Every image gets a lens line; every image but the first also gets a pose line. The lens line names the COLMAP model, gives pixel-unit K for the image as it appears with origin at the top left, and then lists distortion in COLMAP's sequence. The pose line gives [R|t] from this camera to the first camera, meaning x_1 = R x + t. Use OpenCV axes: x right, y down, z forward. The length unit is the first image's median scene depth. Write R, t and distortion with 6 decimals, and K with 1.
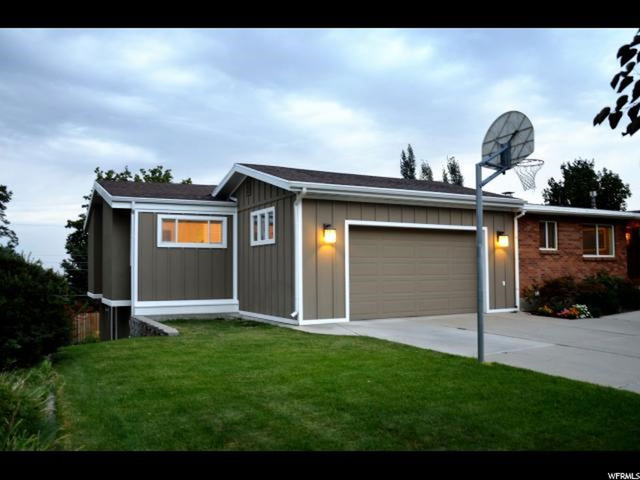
lens RADIAL K [[553.5, 0, 320.9], [0, 553.5, 239.9], [0, 0, 1]] dist [-0.084841, -0.012527]
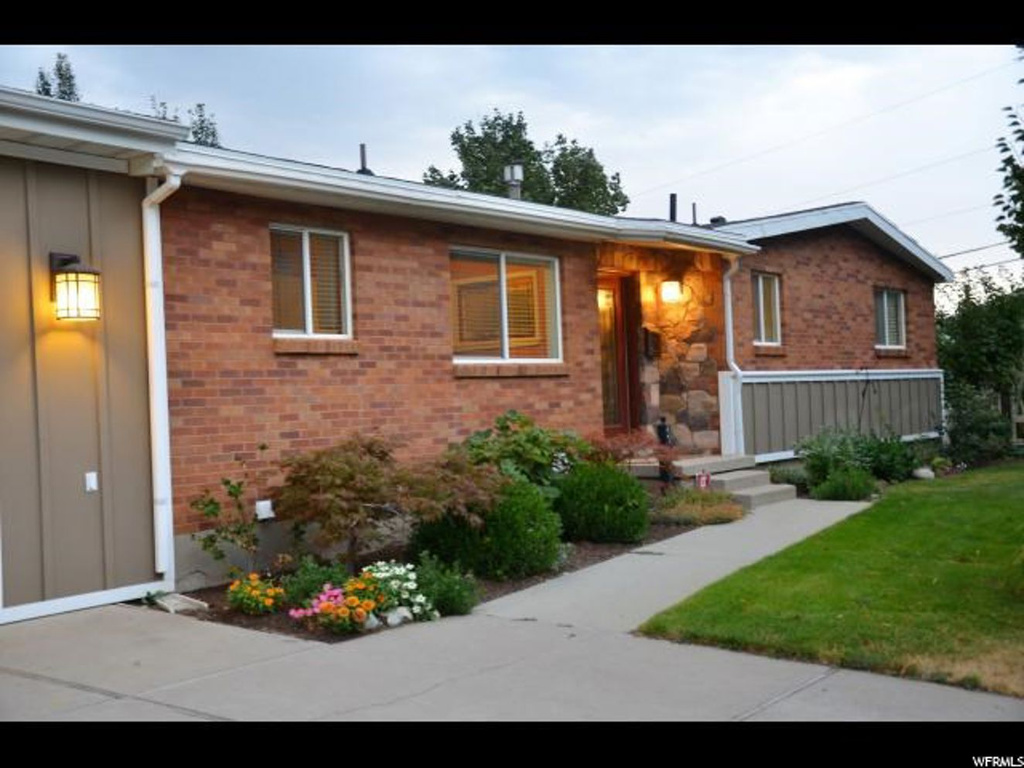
lens RADIAL K [[1152.3, 0, 511.5], [0, 1152.3, 385.1], [0, 0, 1]] dist [-0.013592, 0.000000]
pose [[0.918262, -0.030402, 0.394805, 0.281845], [0.021191, 0.999392, 0.027670, 0.026966], [-0.395406, -0.017042, 0.918348, 0.448086]]
